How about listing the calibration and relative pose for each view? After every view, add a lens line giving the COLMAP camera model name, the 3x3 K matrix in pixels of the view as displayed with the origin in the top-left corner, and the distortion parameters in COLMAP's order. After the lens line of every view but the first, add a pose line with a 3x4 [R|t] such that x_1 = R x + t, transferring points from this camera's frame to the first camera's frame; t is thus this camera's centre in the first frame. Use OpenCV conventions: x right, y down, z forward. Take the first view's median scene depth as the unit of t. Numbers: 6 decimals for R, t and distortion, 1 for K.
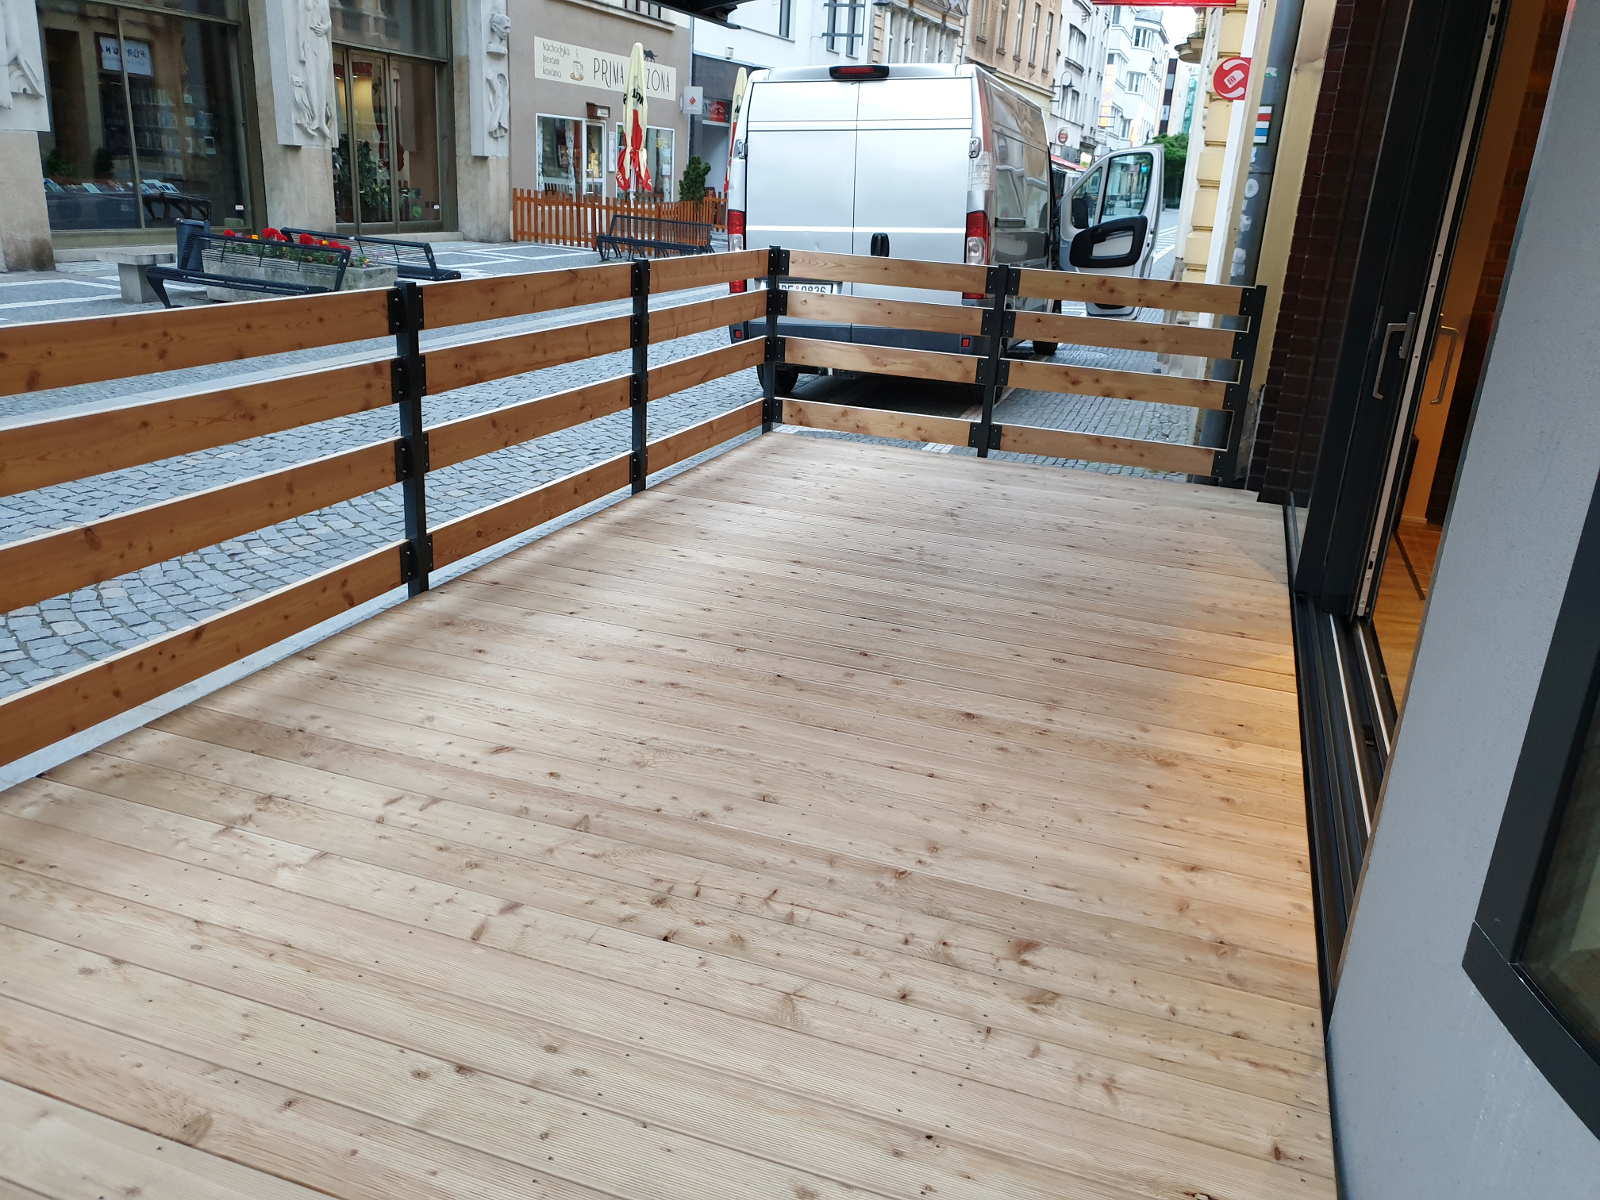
lens RADIAL K [[1217.3, 0, 807.6], [0, 1217.3, 606.5], [0, 0, 1]] dist [-0.001524, 0.013164]
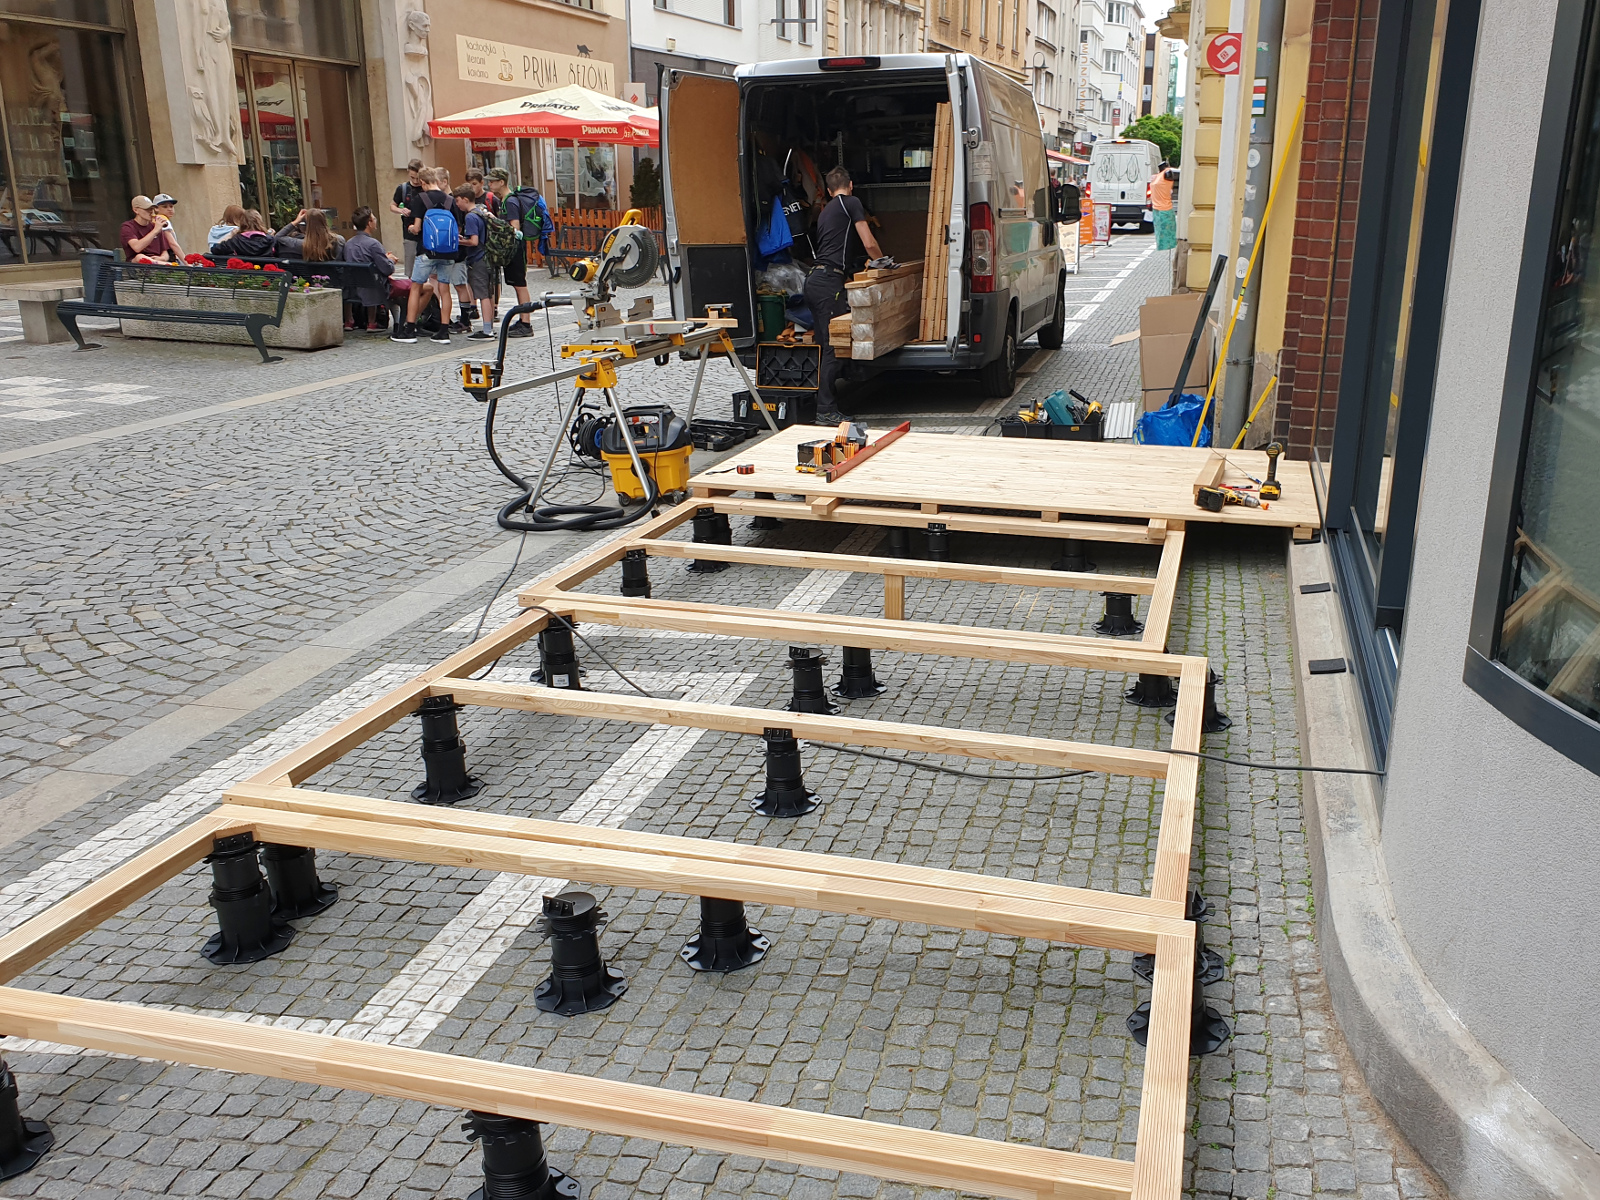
lens RADIAL K [[1402.6, 0, 913.3], [0, 1402.6, 605.0], [0, 0, 1]] dist [-0.001490, 0.012809]
pose [[0.993174, -0.071334, 0.092291, -0.019394], [0.075216, 0.996393, -0.039294, 0.019599], [-0.089155, 0.045968, 0.994956, -0.045996]]
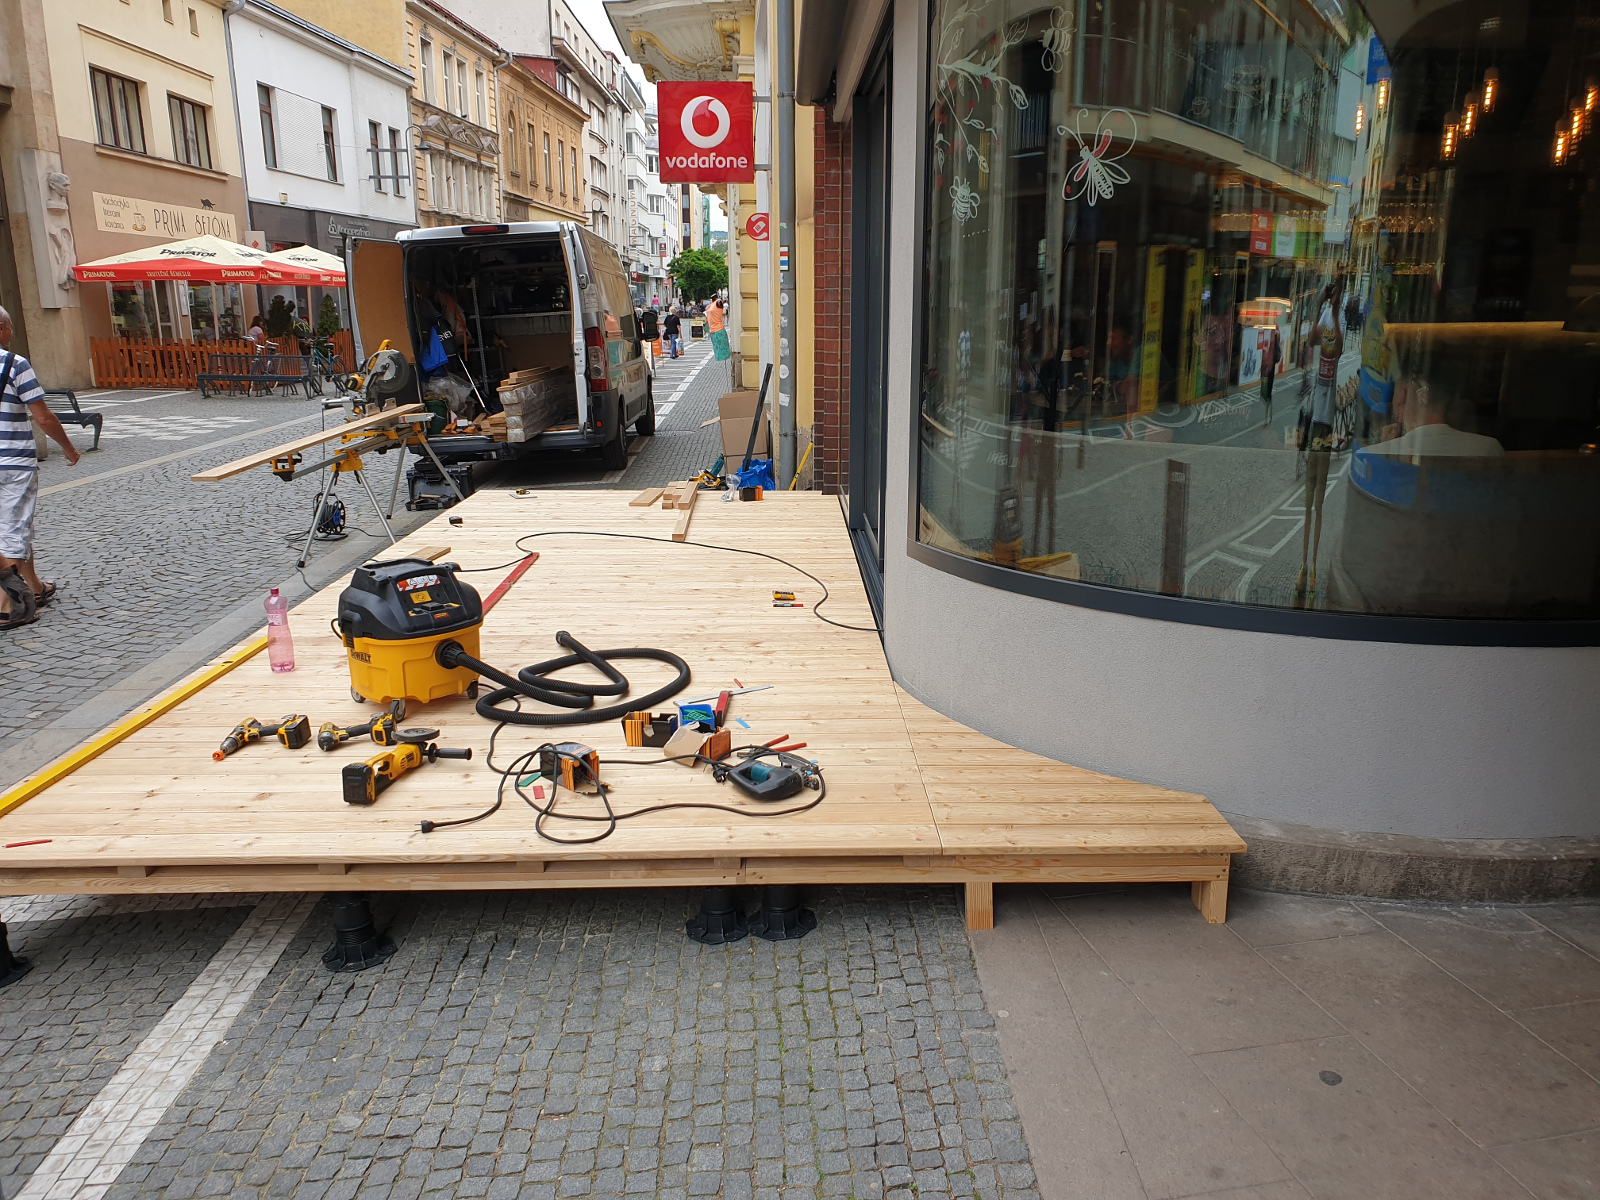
lens RADIAL K [[1217.3, 0, 807.6], [0, 1217.3, 606.5], [0, 0, 1]] dist [-0.001524, 0.013164]
pose [[0.934077, -0.143710, 0.326877, -0.059097], [0.171594, 0.983461, -0.057970, 0.047788], [-0.313140, 0.110238, 0.943287, -0.148237]]
